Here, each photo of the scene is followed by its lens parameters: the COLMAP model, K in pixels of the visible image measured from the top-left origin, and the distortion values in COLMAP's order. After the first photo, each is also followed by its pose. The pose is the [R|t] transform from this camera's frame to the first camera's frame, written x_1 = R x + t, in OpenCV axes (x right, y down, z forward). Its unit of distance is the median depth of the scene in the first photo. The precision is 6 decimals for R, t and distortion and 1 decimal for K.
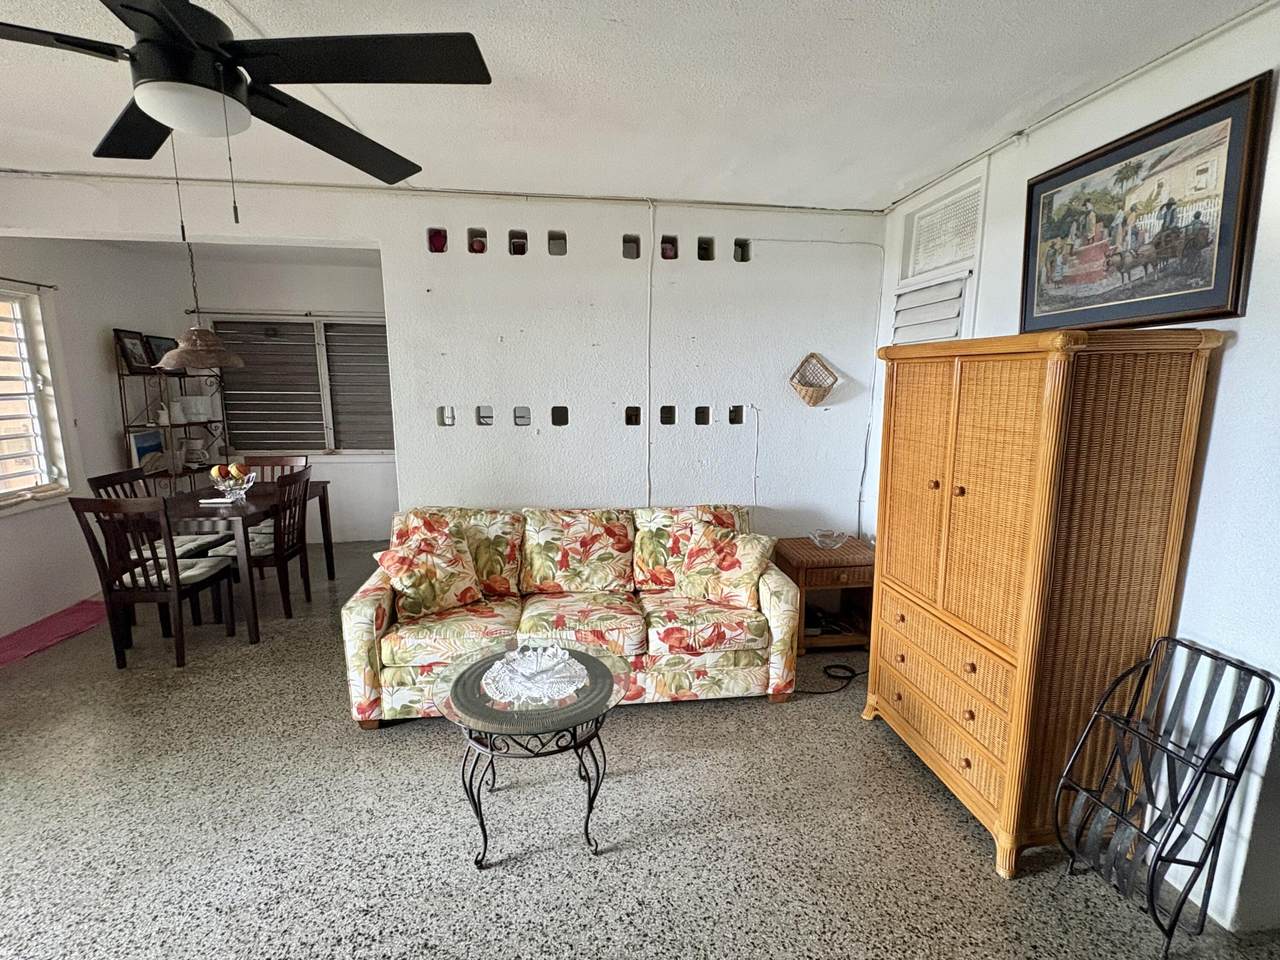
lens RADIAL K [[613.2, 0, 640.8], [0, 613.2, 482.2], [0, 0, 1]] dist [0.003904, 0.000086]
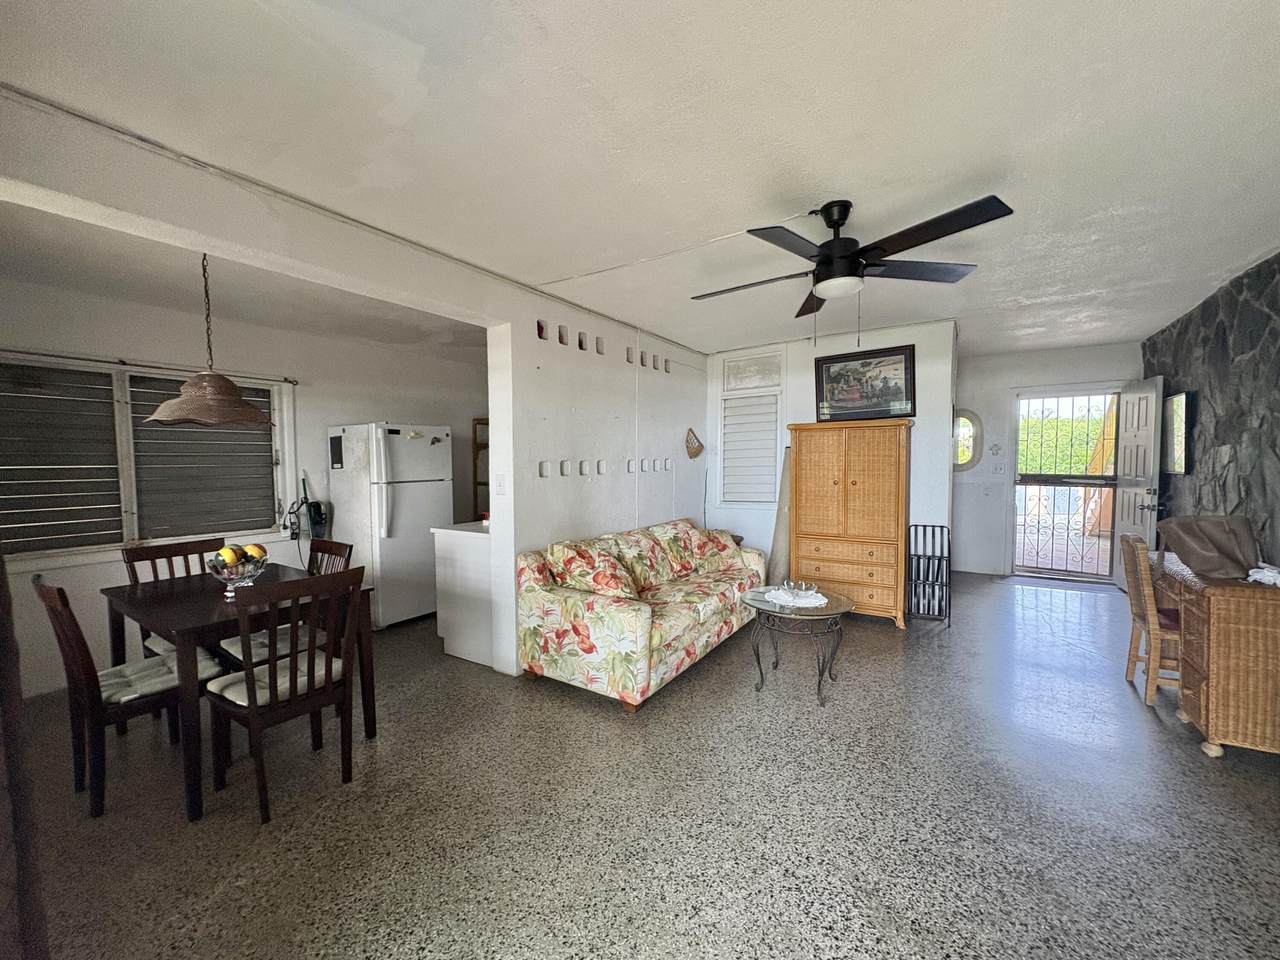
lens RADIAL K [[513.0, 0, 641.5], [0, 513.0, 484.3], [0, 0, 1]] dist [0.002929, 0.000607]
pose [[0.640544, -0.055068, 0.765945, -1.191462], [0.146250, 0.987918, -0.051279, 0.001363], [-0.753866, 0.144866, 0.640858, 0.255367]]
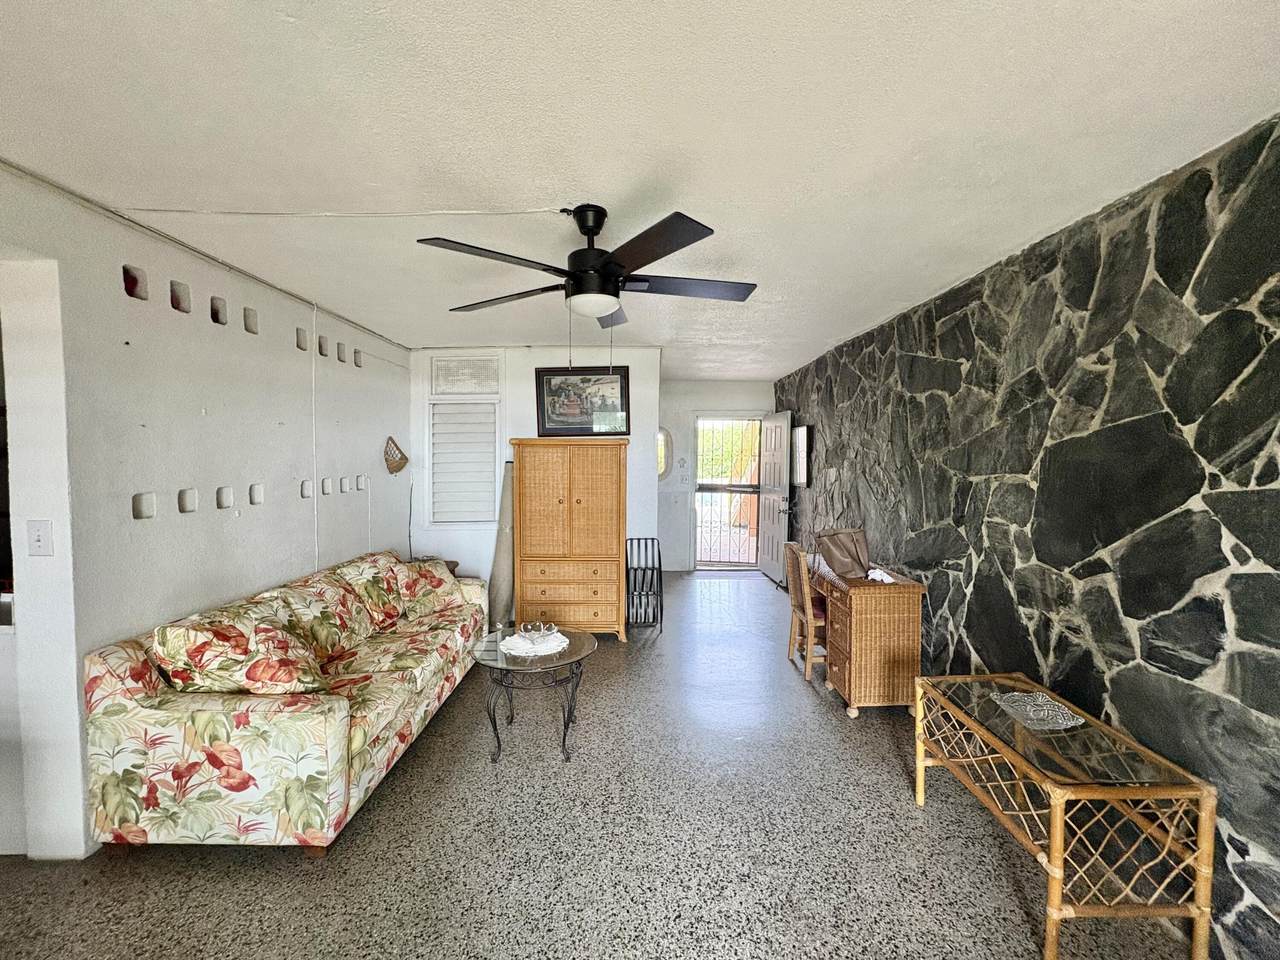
lens RADIAL K [[513.0, 0, 641.6], [0, 513.0, 483.4], [0, 0, 1]] dist [0.002929, 0.000607]
pose [[0.123355, -0.063630, 0.990320, -1.069558], [0.164931, 0.985377, 0.042768, -0.074711], [-0.978561, 0.158059, 0.132046, 0.373399]]
